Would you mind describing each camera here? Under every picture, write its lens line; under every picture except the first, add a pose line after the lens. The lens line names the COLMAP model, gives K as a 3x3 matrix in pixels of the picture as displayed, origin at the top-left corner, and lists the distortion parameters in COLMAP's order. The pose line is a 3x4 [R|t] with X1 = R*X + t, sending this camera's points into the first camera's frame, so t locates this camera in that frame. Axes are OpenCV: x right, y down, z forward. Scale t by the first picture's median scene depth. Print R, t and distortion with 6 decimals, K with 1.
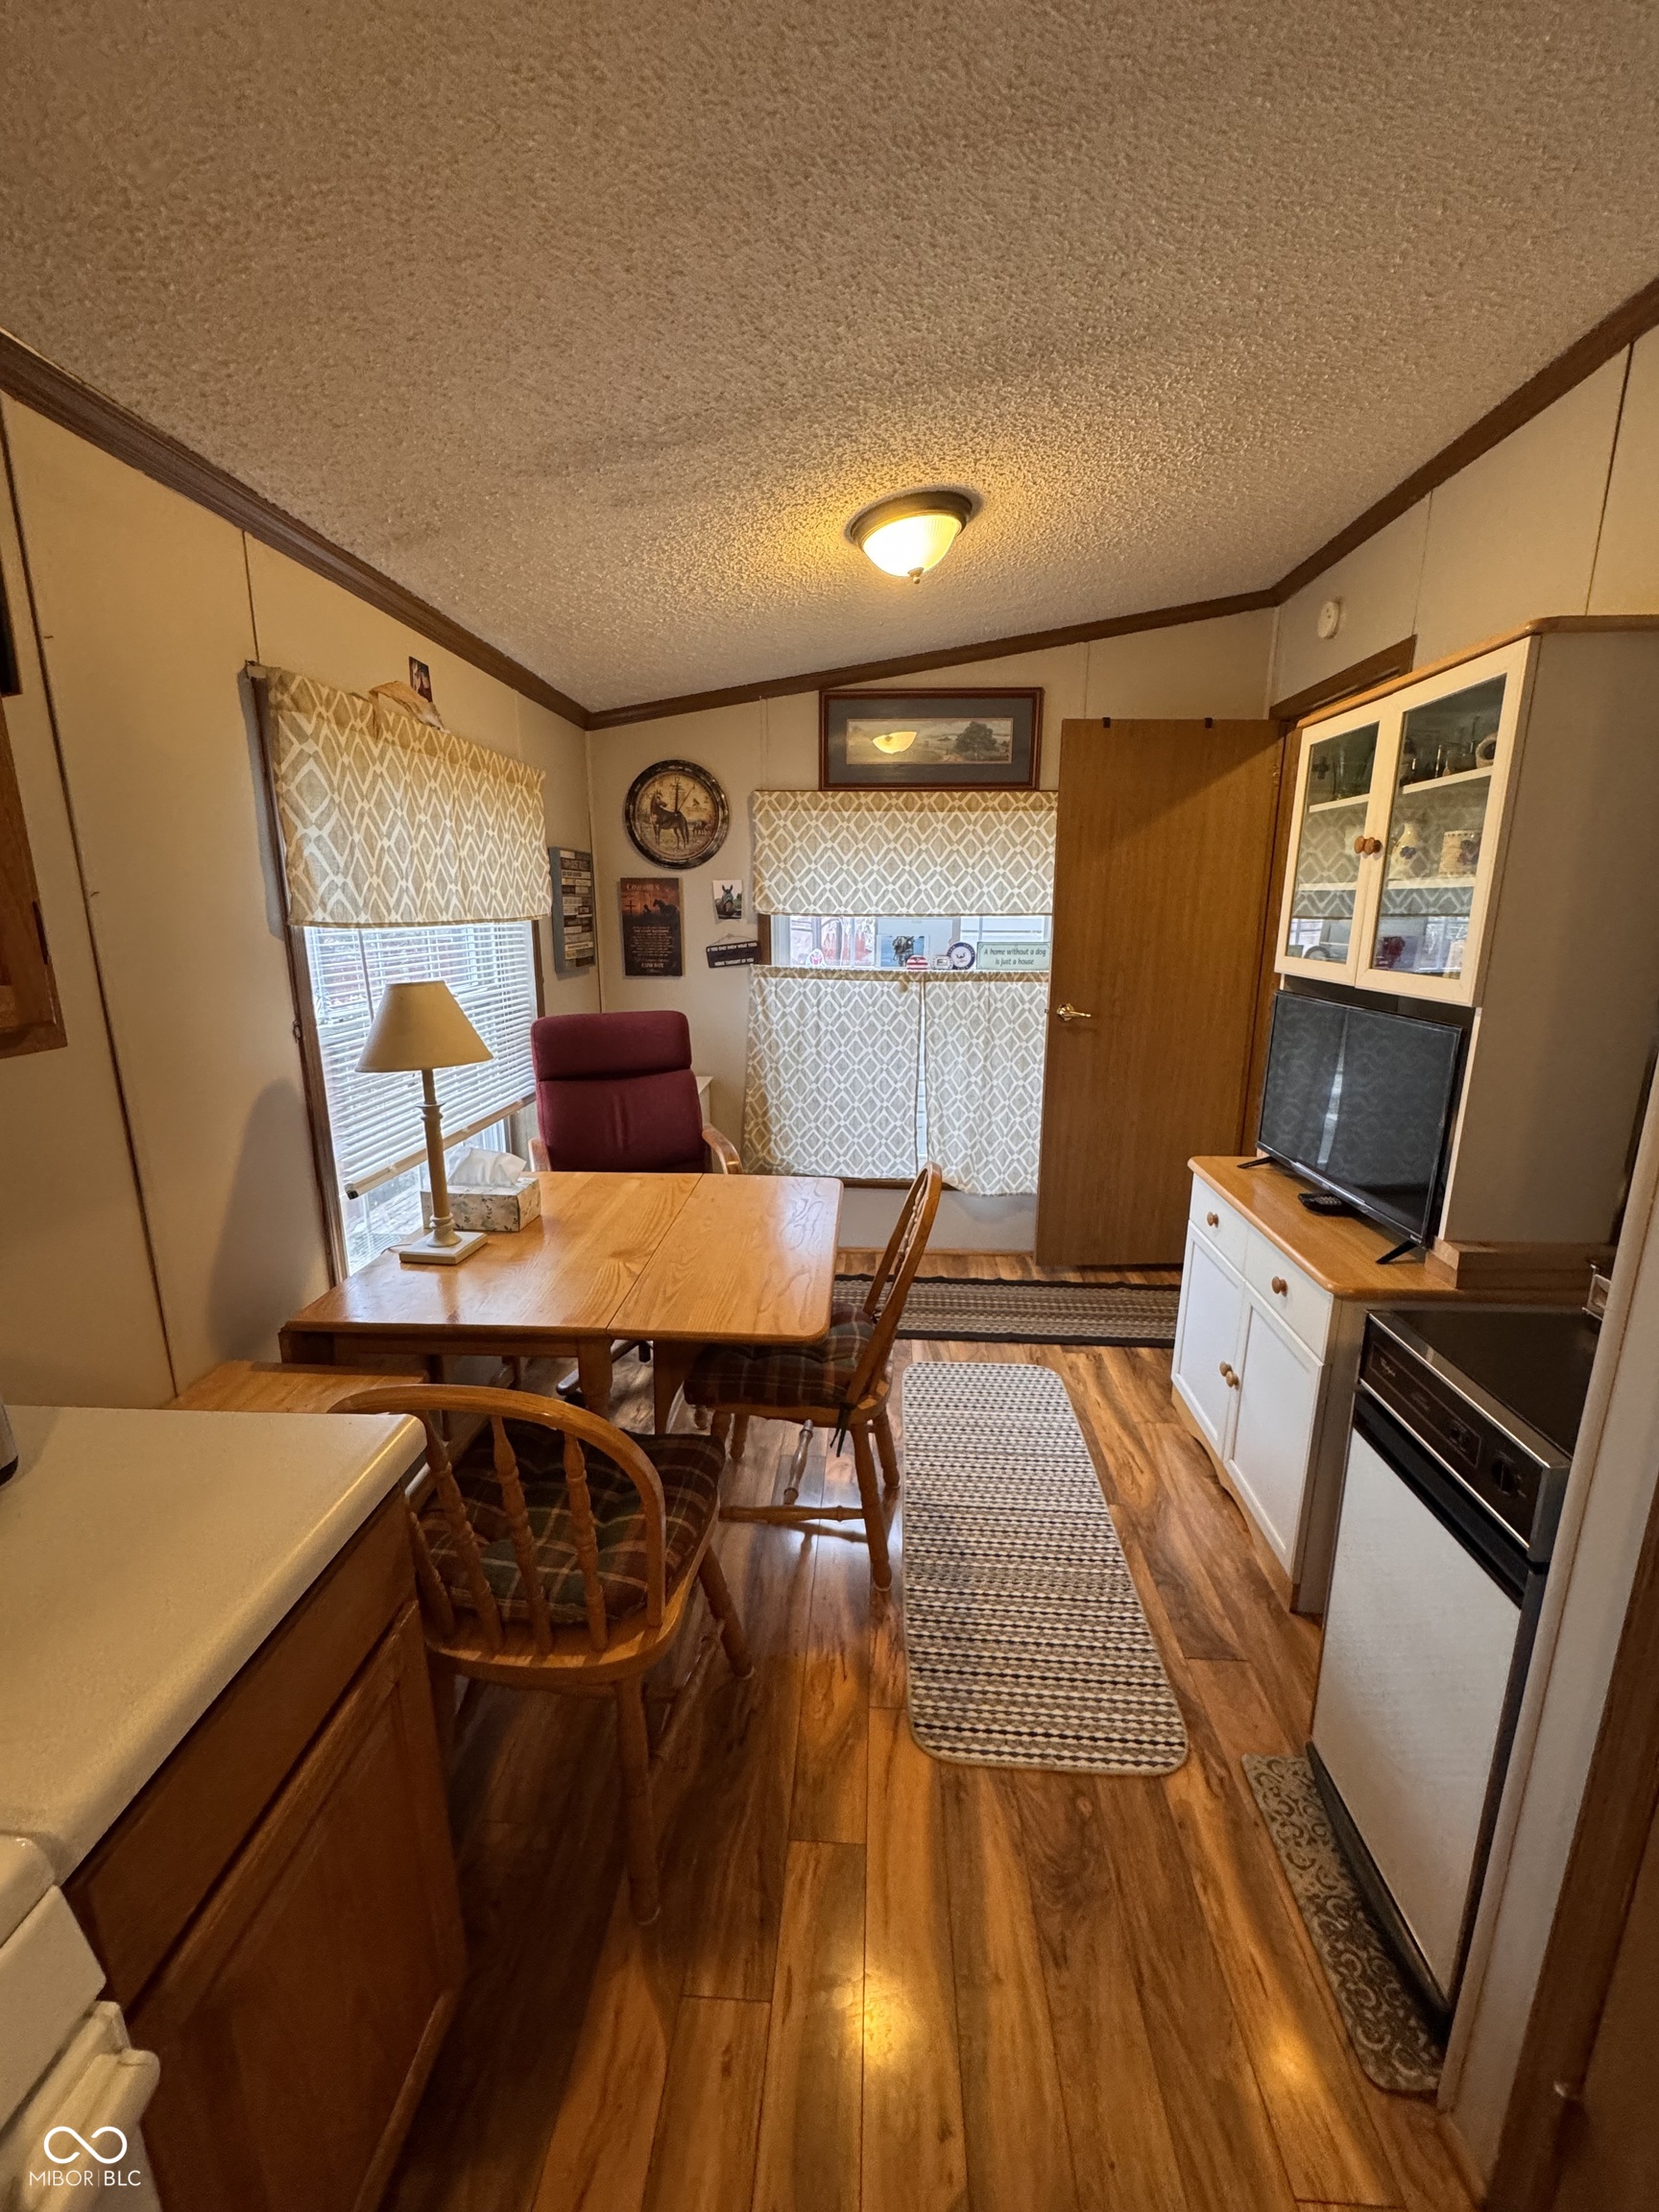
lens RADIAL K [[886.4, 0, 829.5], [0, 886.4, 1106.0], [0, 0, 1]] dist [-0.000836, -0.001200]
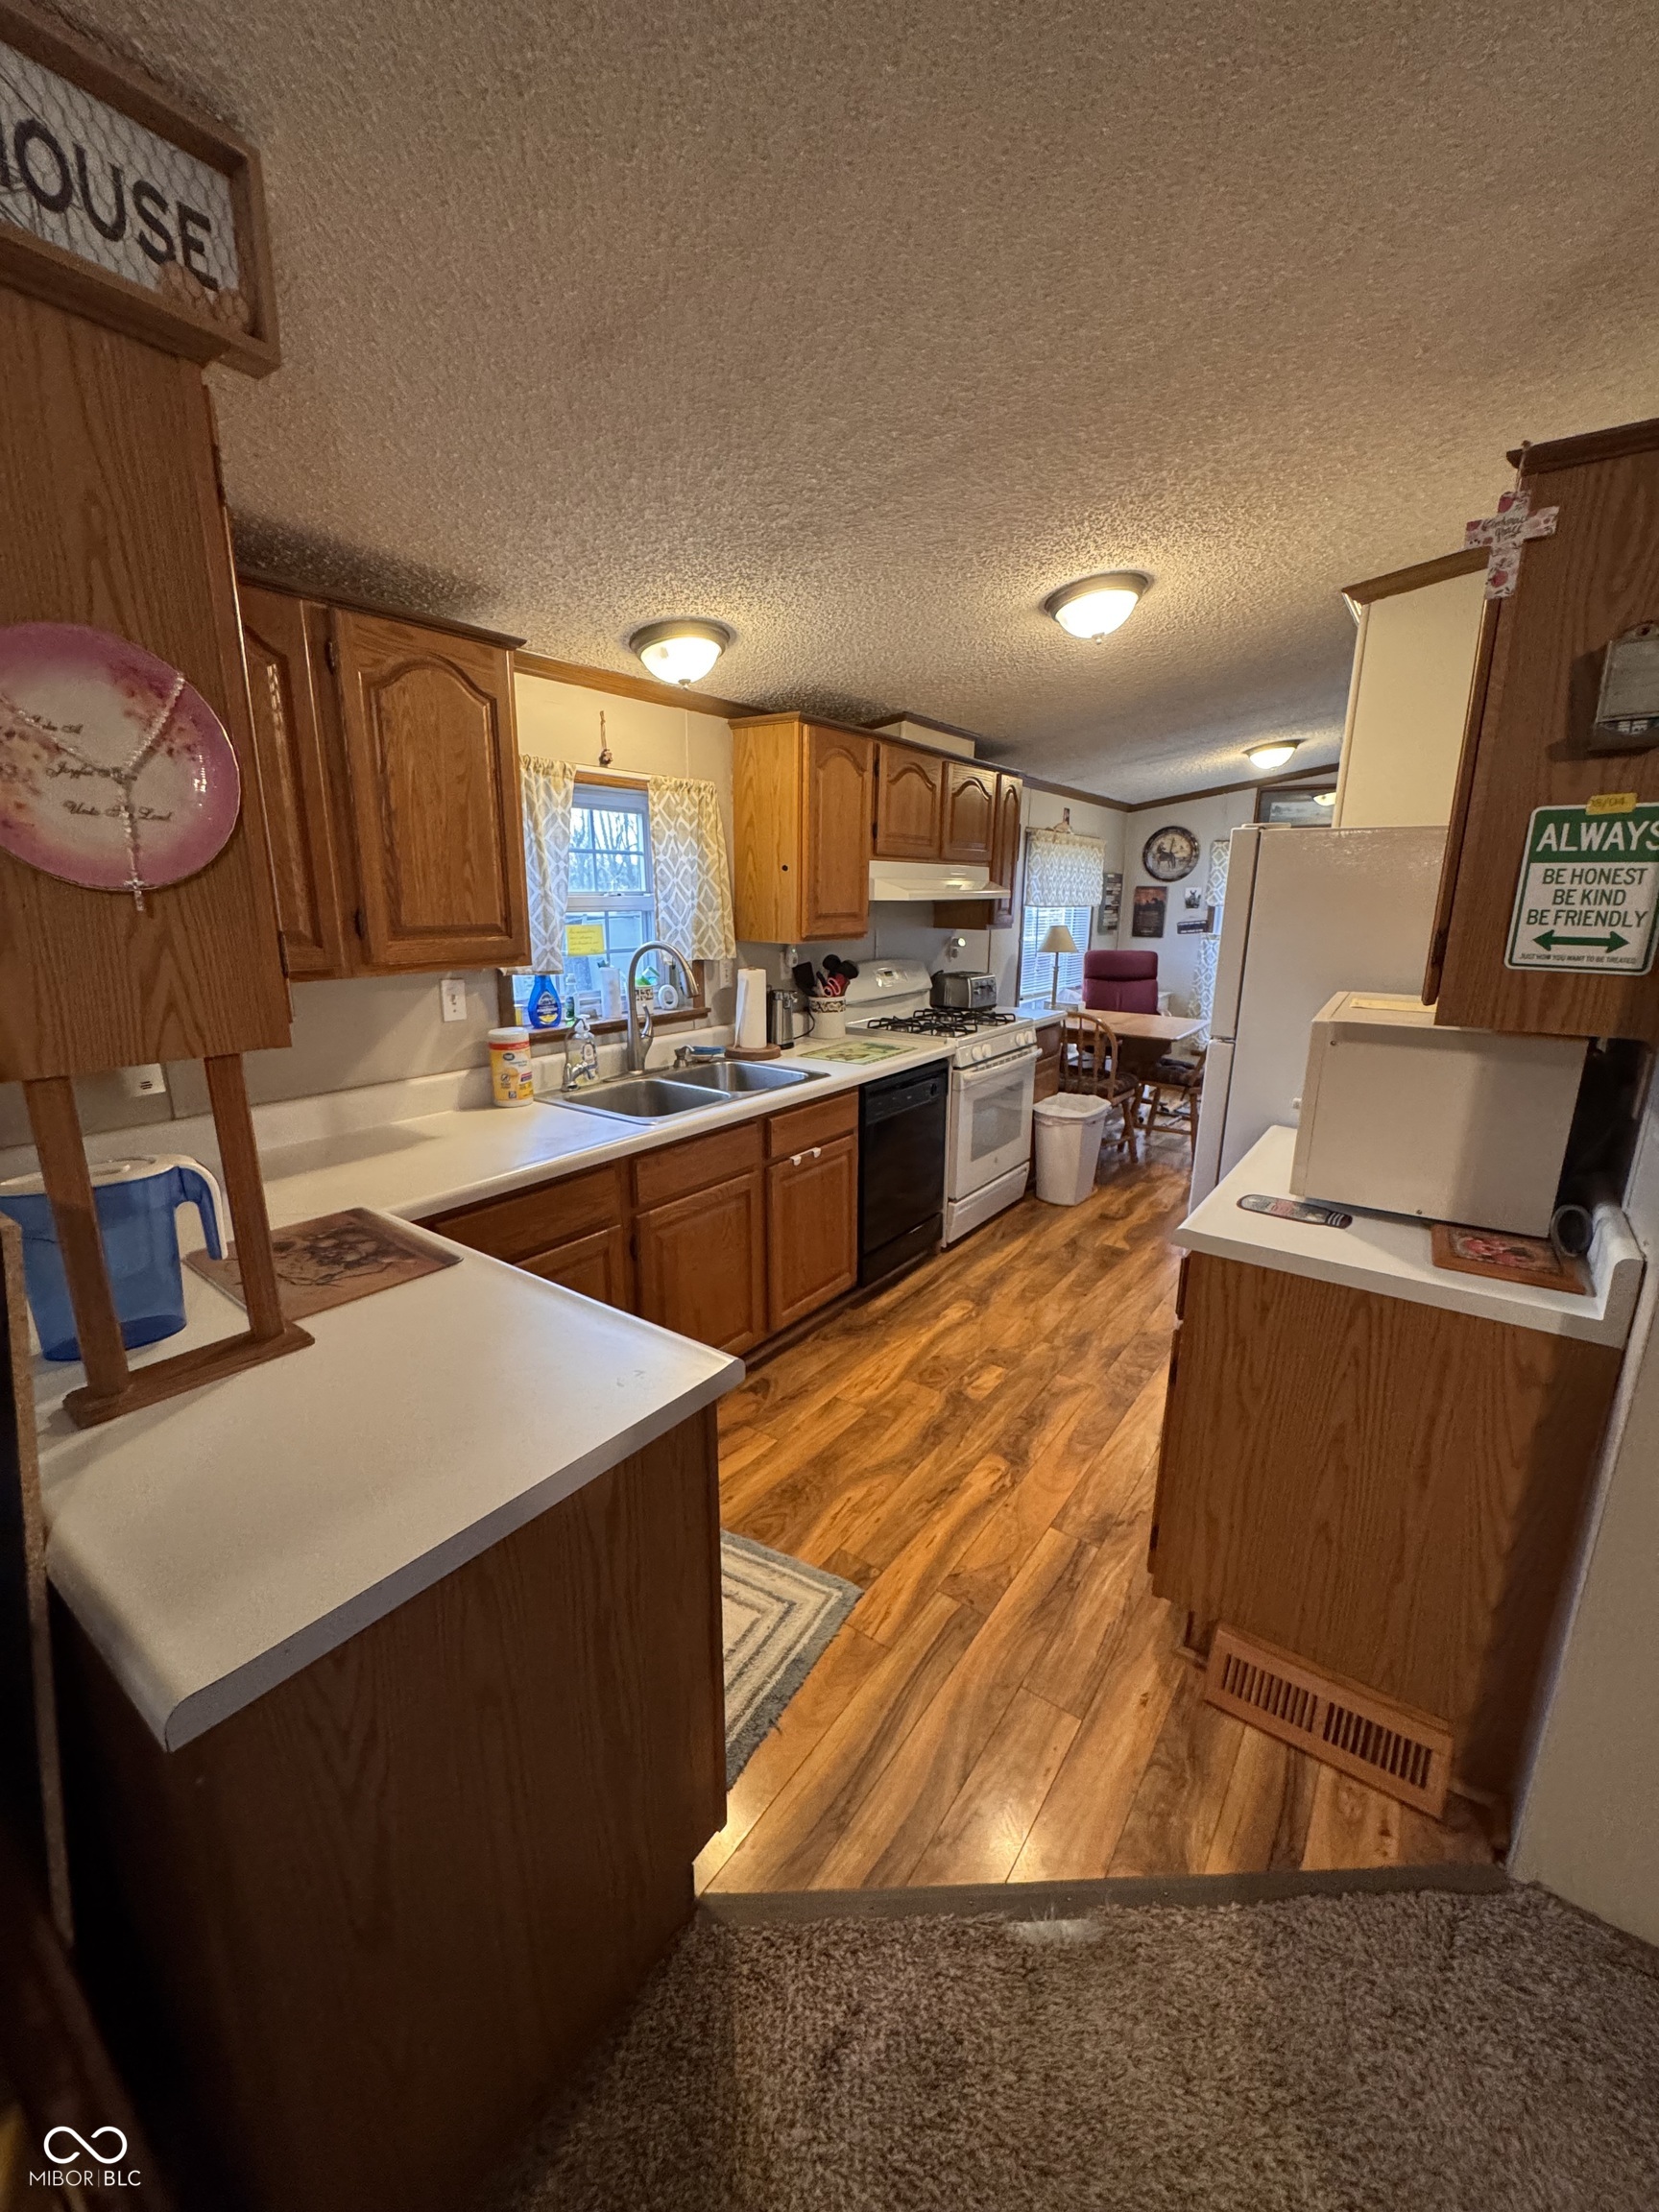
lens RADIAL K [[886.4, 0, 829.5], [0, 886.4, 1106.0], [0, 0, 1]] dist [-0.000836, -0.001200]
pose [[0.845372, 0.135213, -0.516783, 0.285384], [-0.129152, 0.990468, 0.047879, 0.231098], [0.518331, 0.026268, 0.854777, -1.075662]]
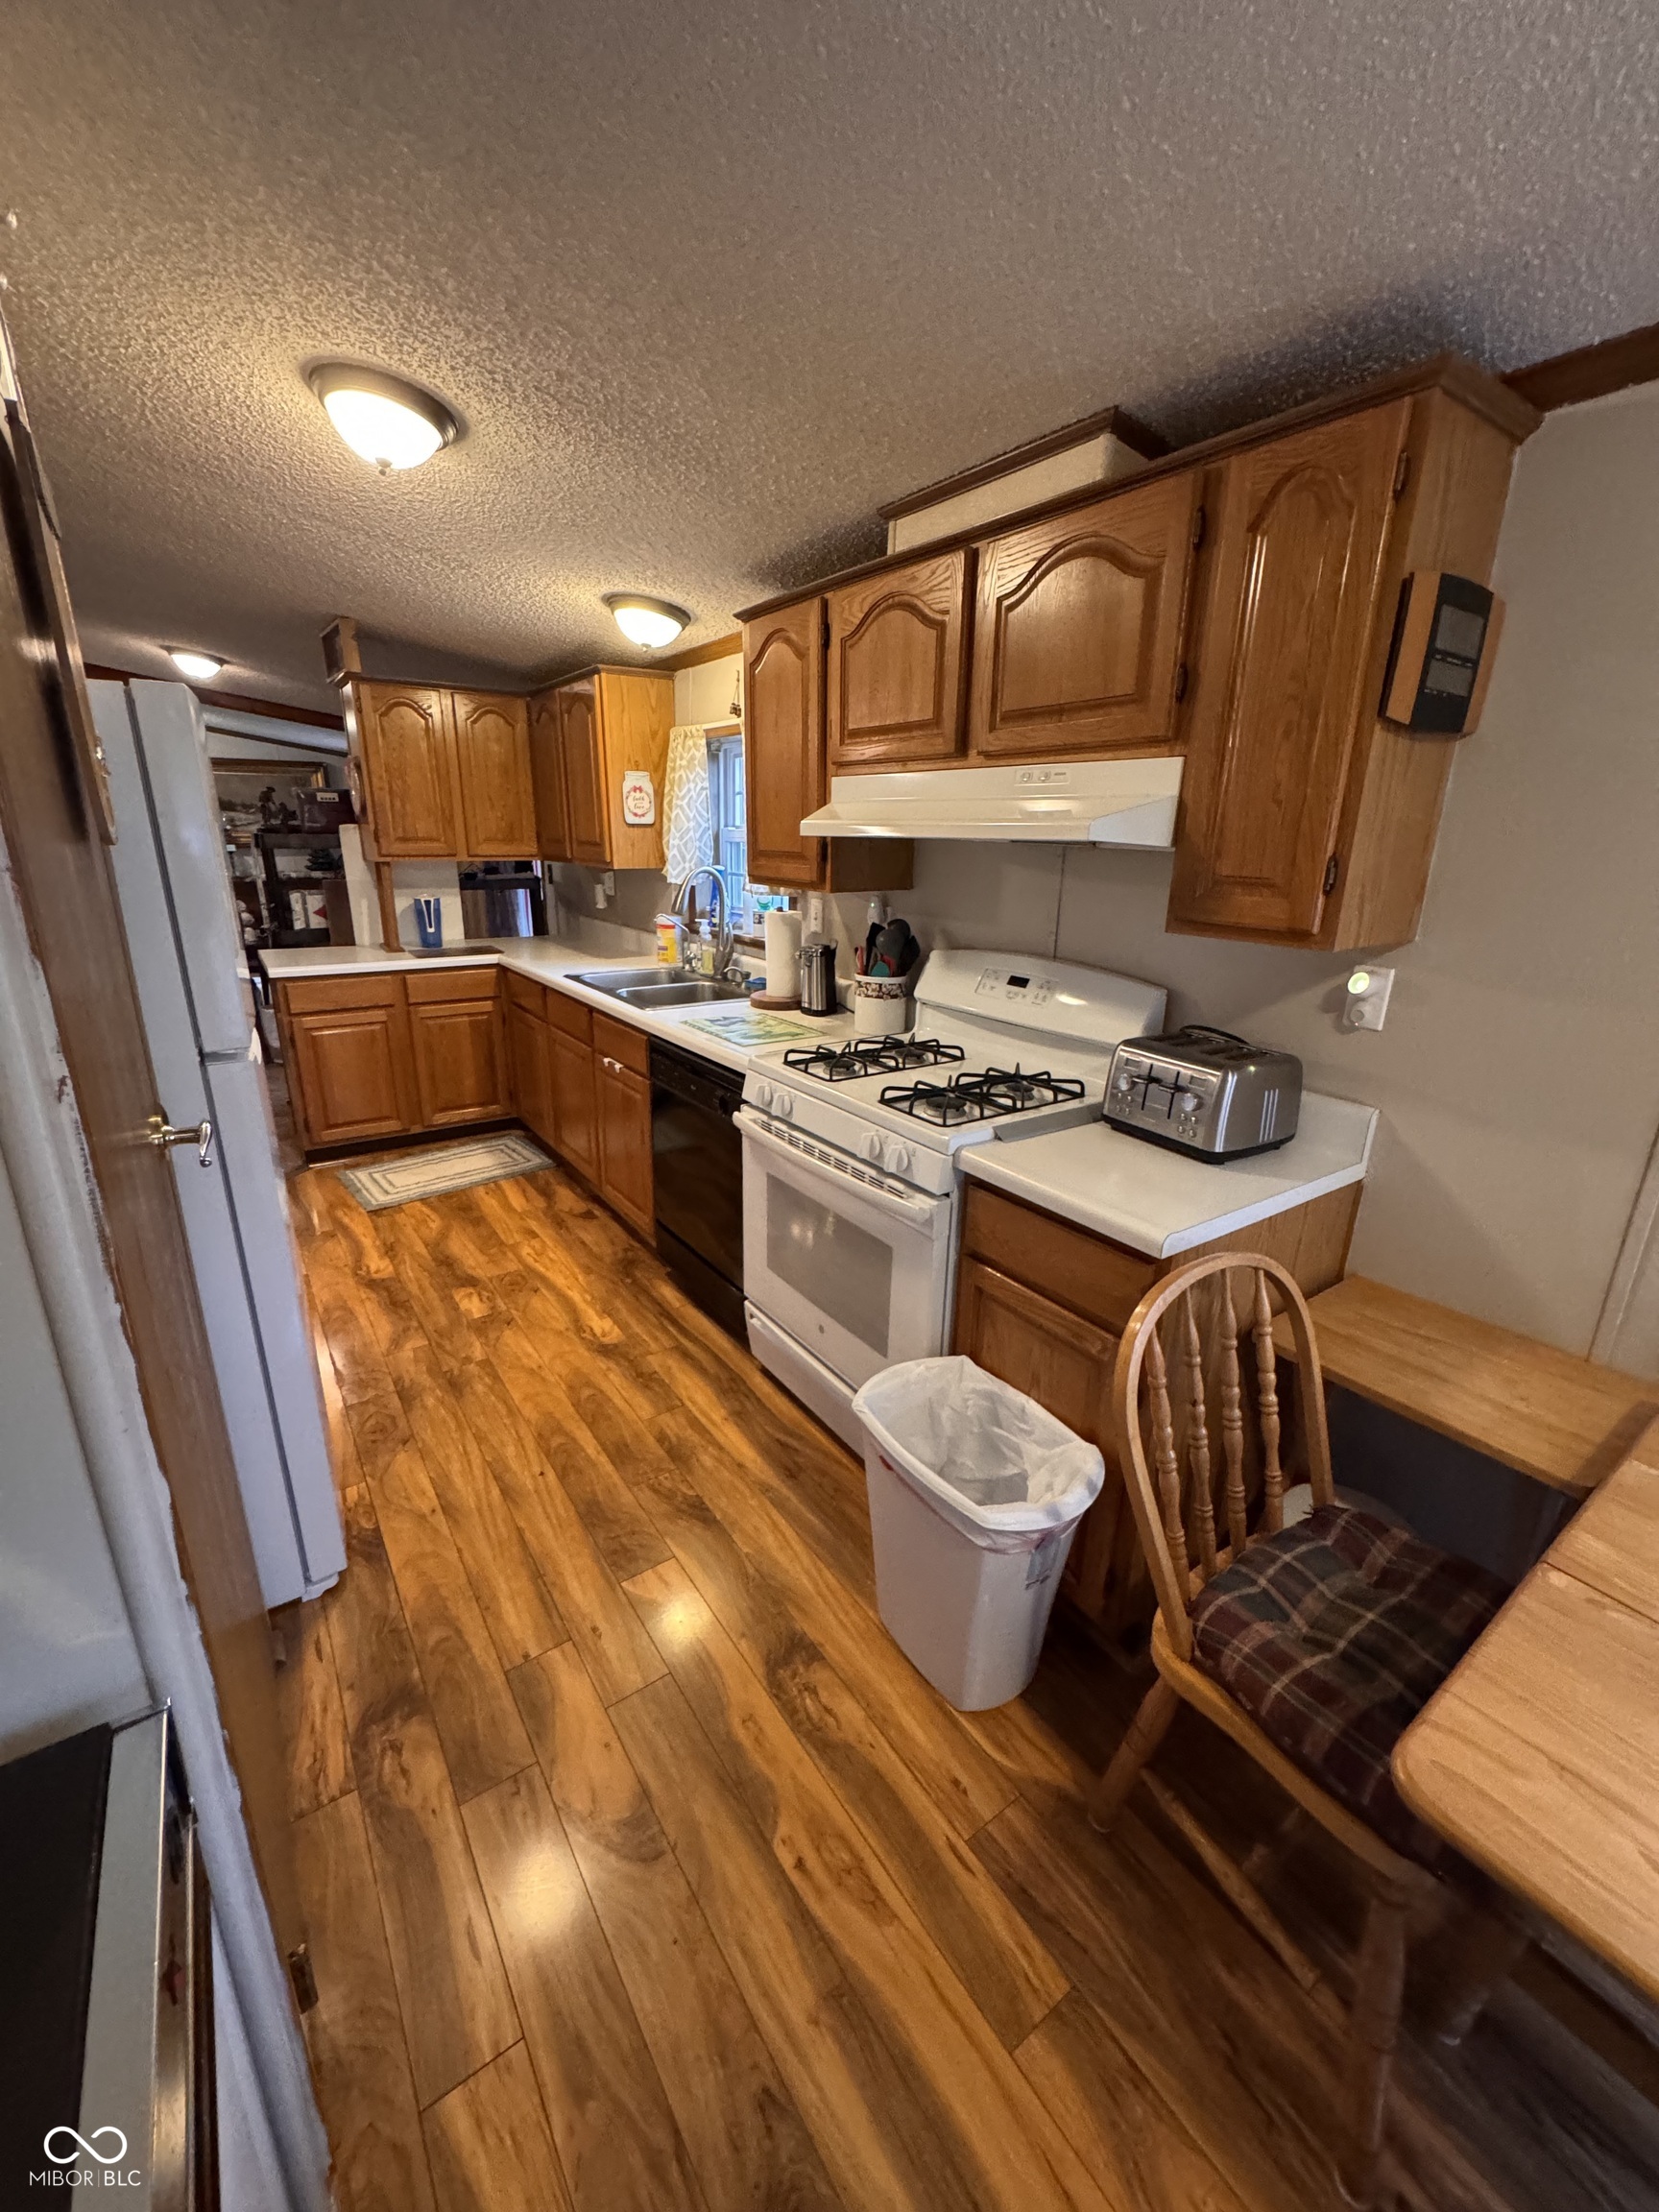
lens RADIAL K [[886.4, 0, 829.5], [0, 886.4, 1106.0], [0, 0, 1]] dist [-0.000836, -0.001200]
pose [[-0.785968, 0.173436, -0.593443, 0.214626], [-0.154731, 0.874125, 0.460396, -0.113962], [0.598593, 0.453680, -0.660198, 0.449100]]
